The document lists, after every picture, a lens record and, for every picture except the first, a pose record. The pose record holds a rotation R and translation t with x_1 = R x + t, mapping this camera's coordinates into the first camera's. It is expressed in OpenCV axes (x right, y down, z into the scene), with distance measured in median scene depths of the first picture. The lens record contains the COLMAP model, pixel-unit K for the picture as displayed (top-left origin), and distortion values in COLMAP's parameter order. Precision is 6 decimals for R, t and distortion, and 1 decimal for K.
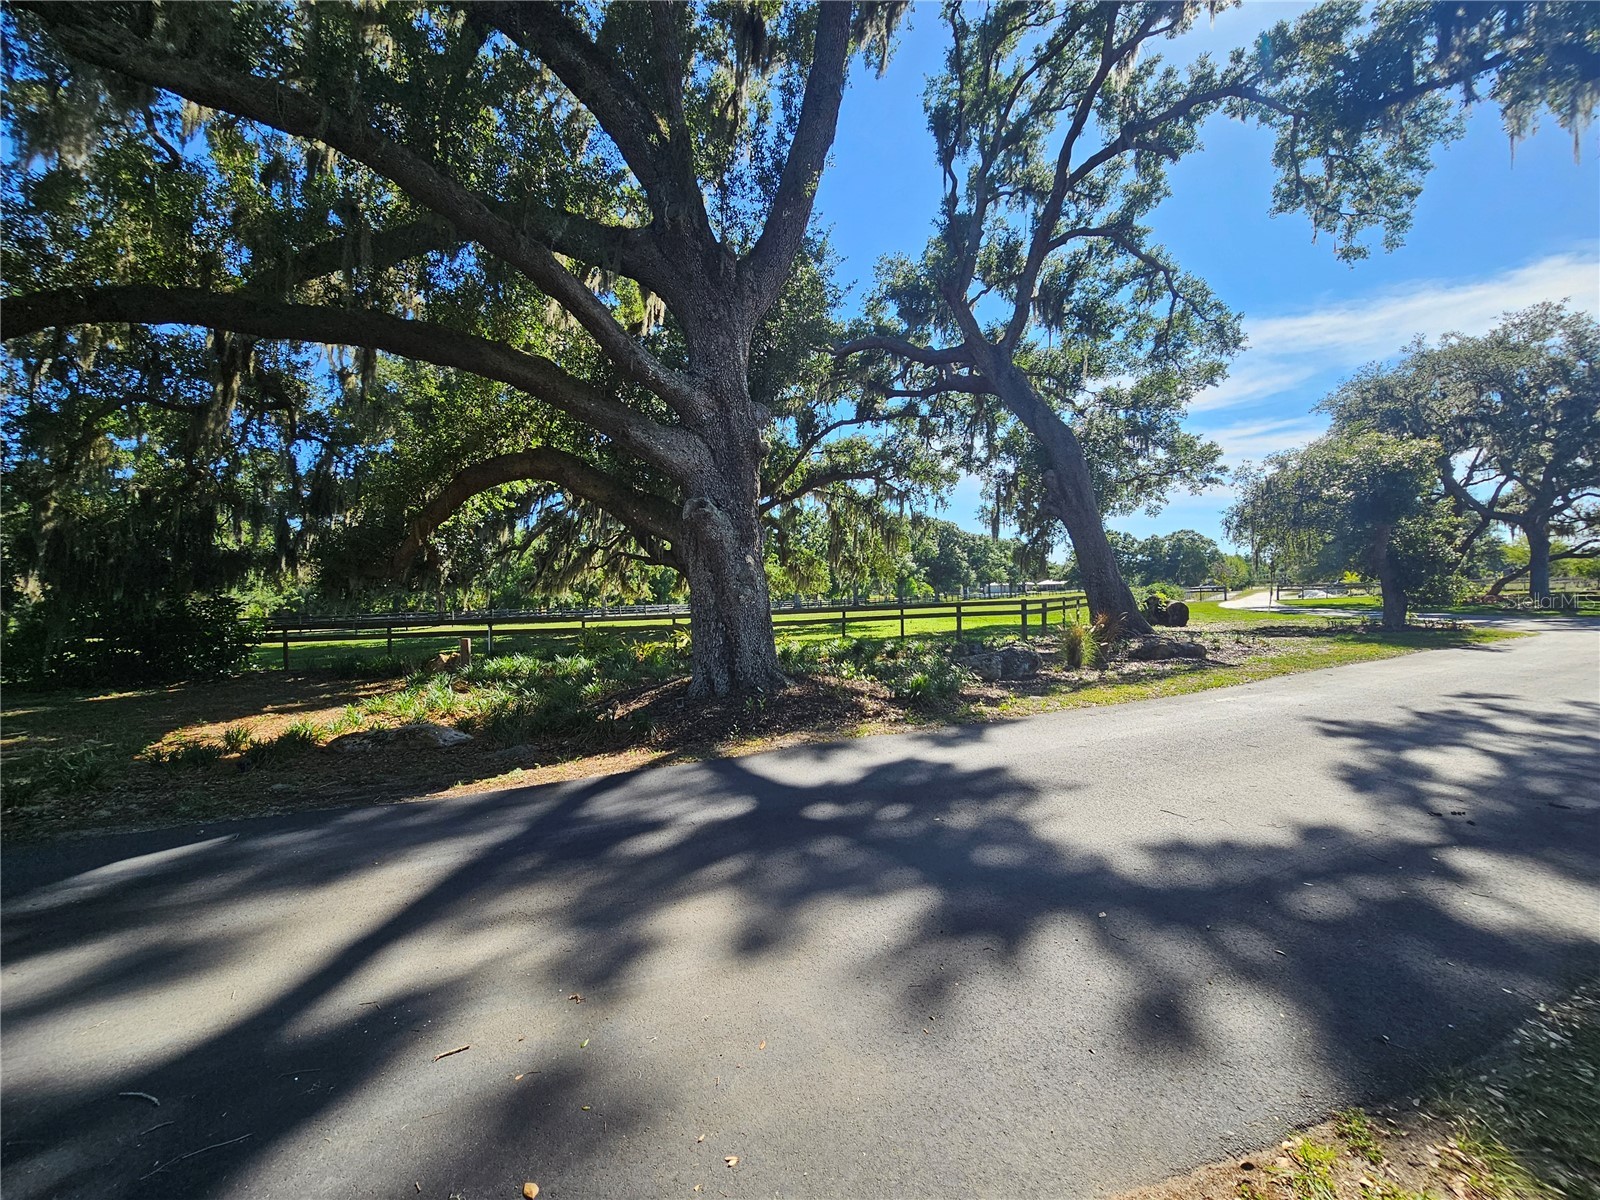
lens RADIAL K [[657.0, 0, 800.2], [0, 657.0, 609.9], [0, 0, 1]] dist [-0.000180, -0.000129]
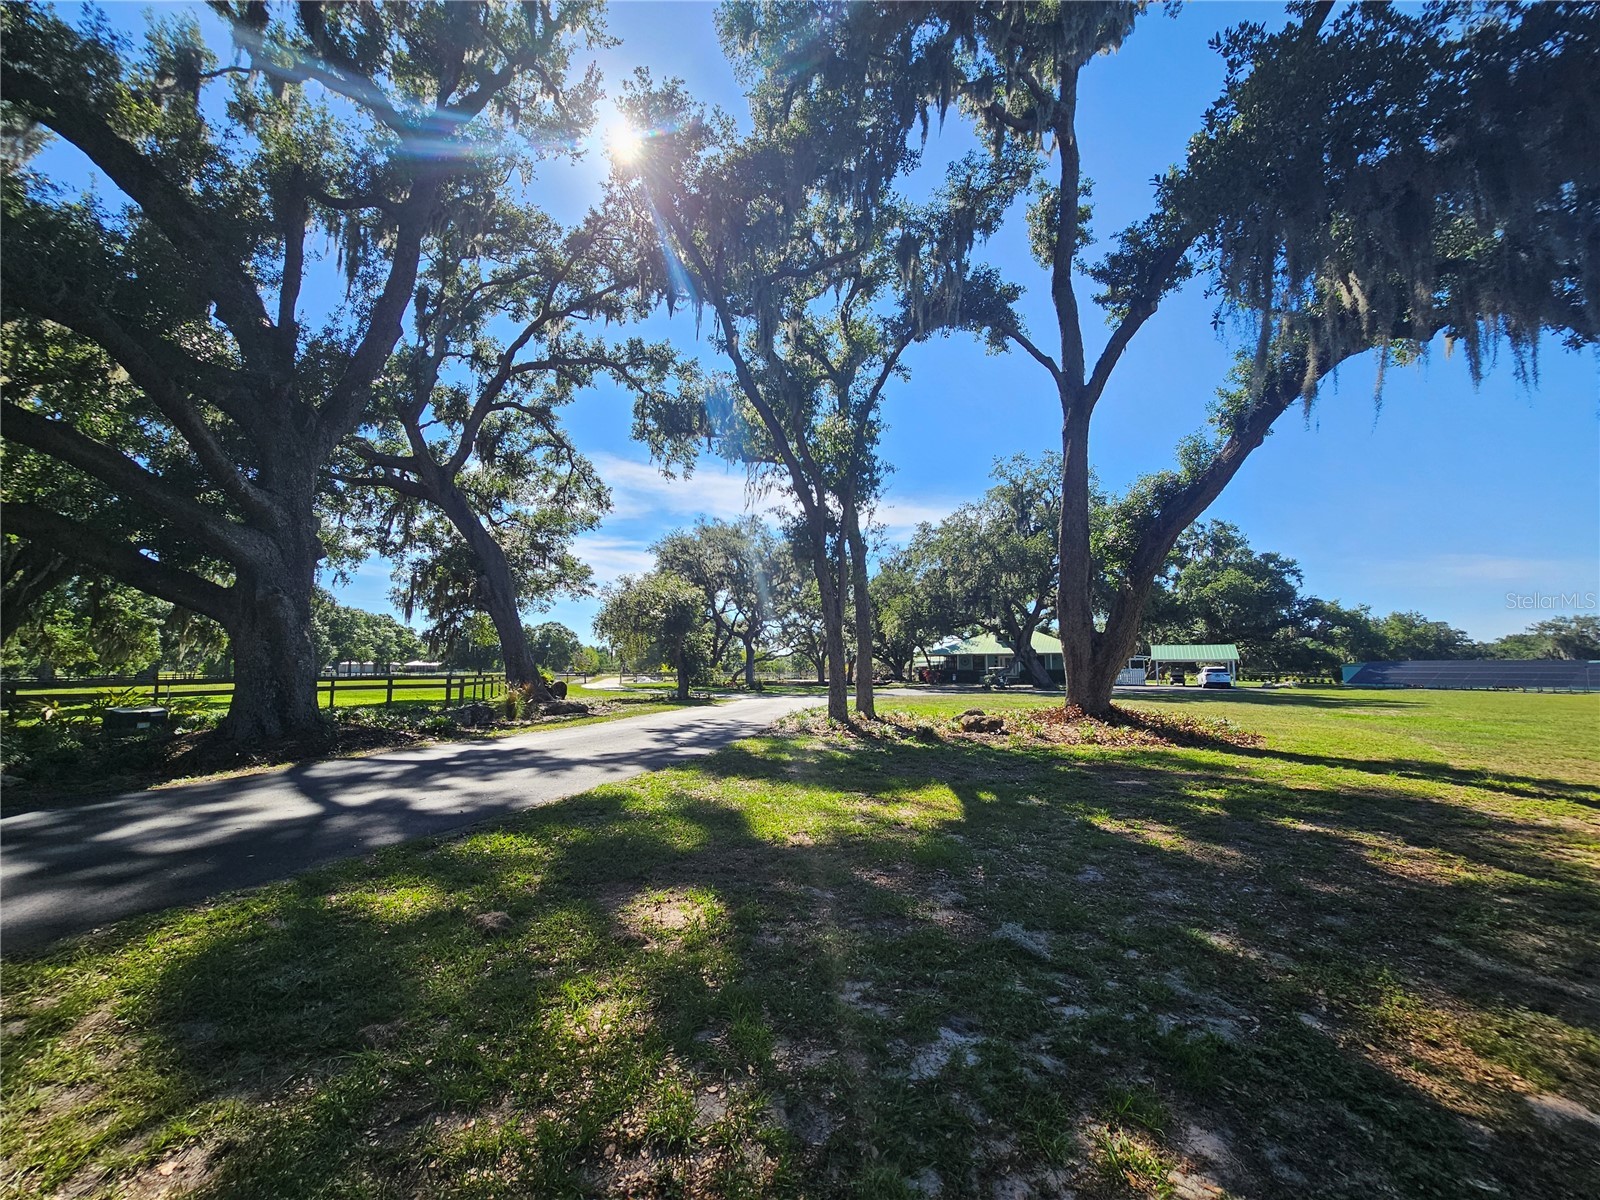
lens RADIAL K [[657.0, 0, 800.2], [0, 657.0, 609.9], [0, 0, 1]] dist [-0.000180, -0.000129]
pose [[0.623811, 0.102600, 0.774811, -0.181379], [-0.003232, 0.991676, -0.128715, 0.016550], [-0.781568, 0.077790, 0.618951, -0.230514]]
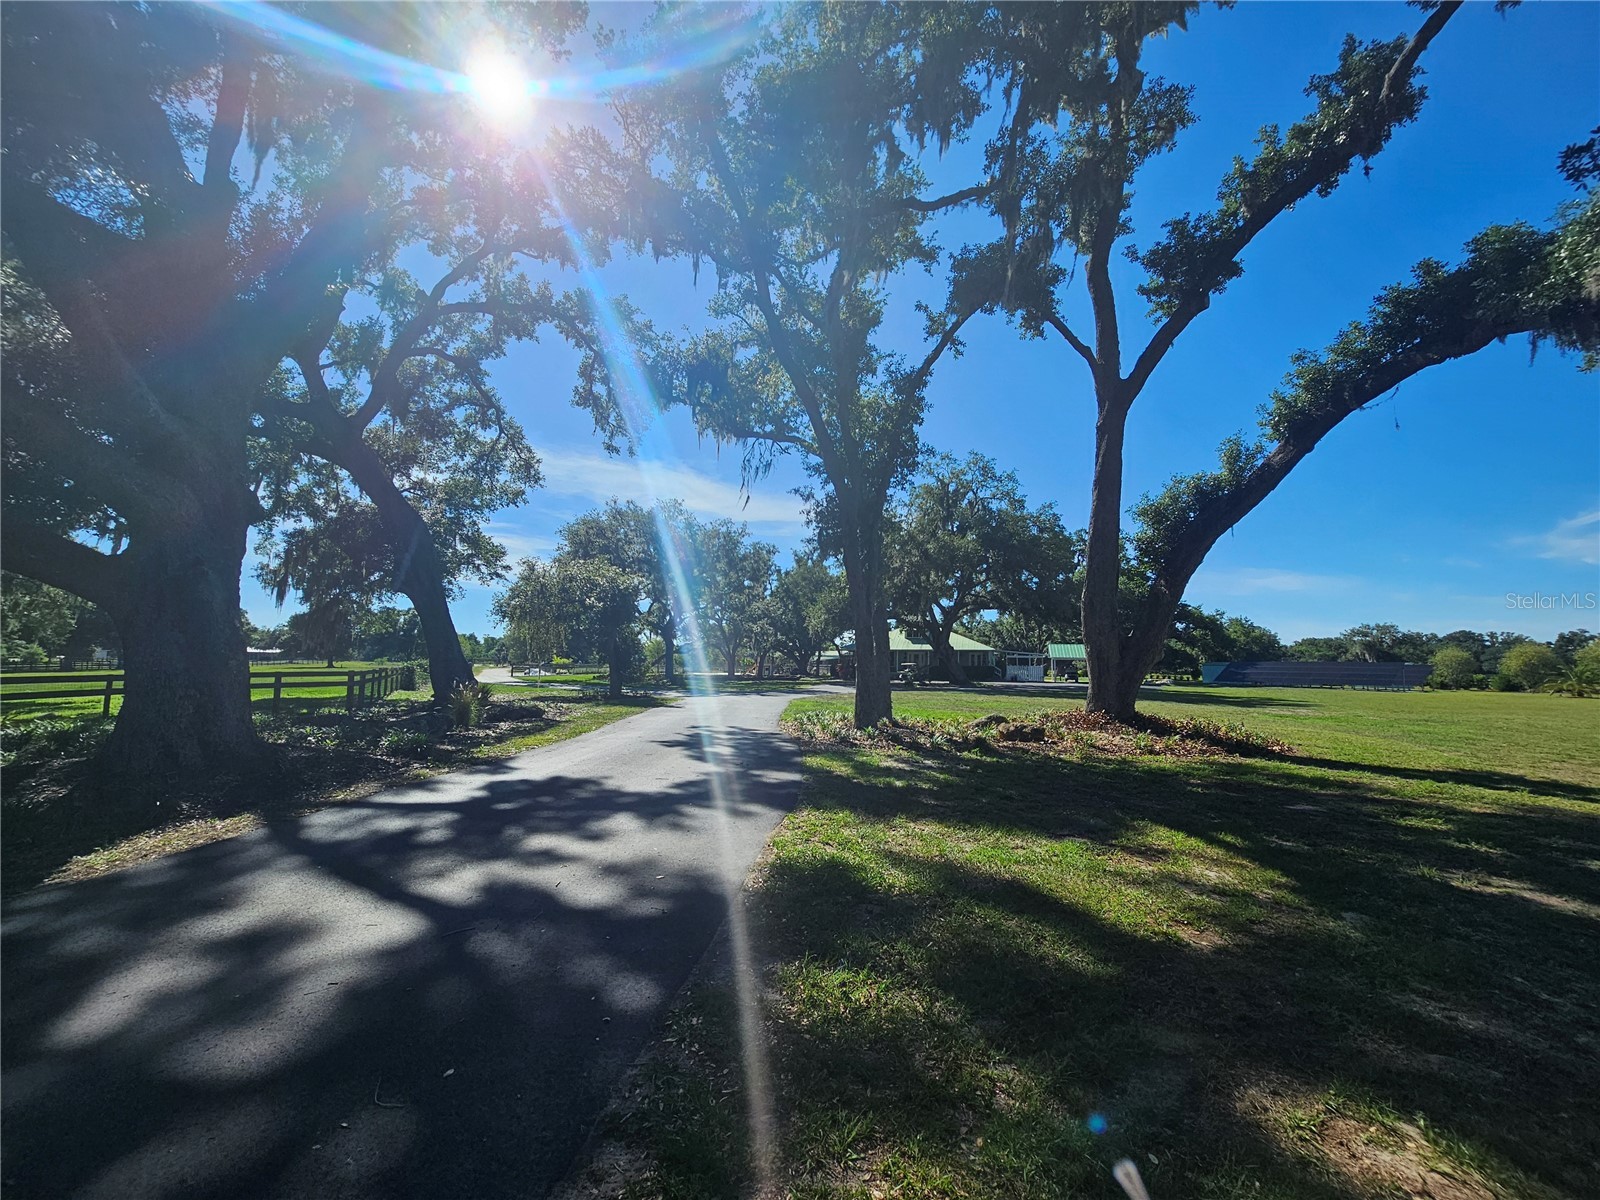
lens RADIAL K [[657.0, 0, 800.2], [0, 657.0, 609.9], [0, 0, 1]] dist [-0.000180, -0.000129]
pose [[0.473218, 0.106843, 0.874443, -0.195669], [-0.006407, 0.993009, -0.117863, 0.004965], [-0.880922, 0.050172, 0.470594, -0.068028]]
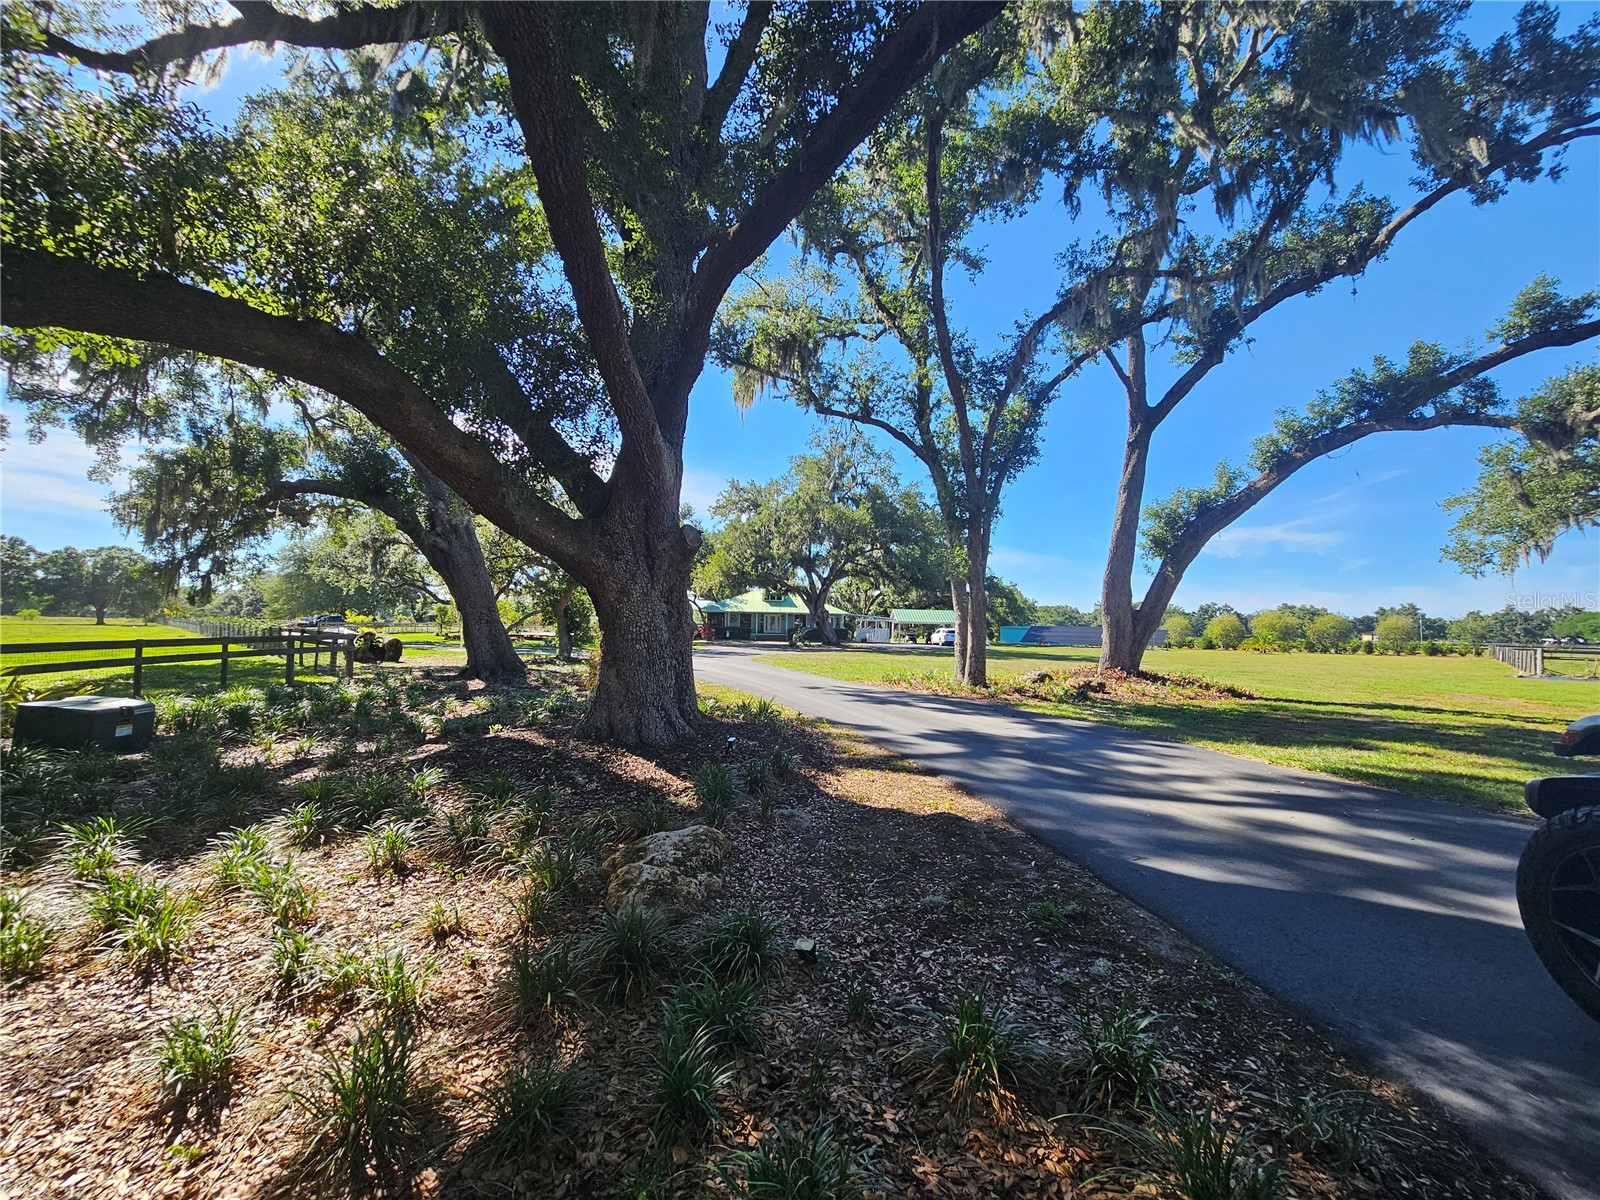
lens RADIAL K [[657.0, 0, 800.2], [0, 657.0, 609.9], [0, 0, 1]] dist [-0.000180, -0.000129]
pose [[0.168939, 0.058531, 0.983887, -0.365633], [-0.003415, 0.998264, -0.058800, 0.001058], [-0.985621, 0.006573, 0.168846, 0.247856]]
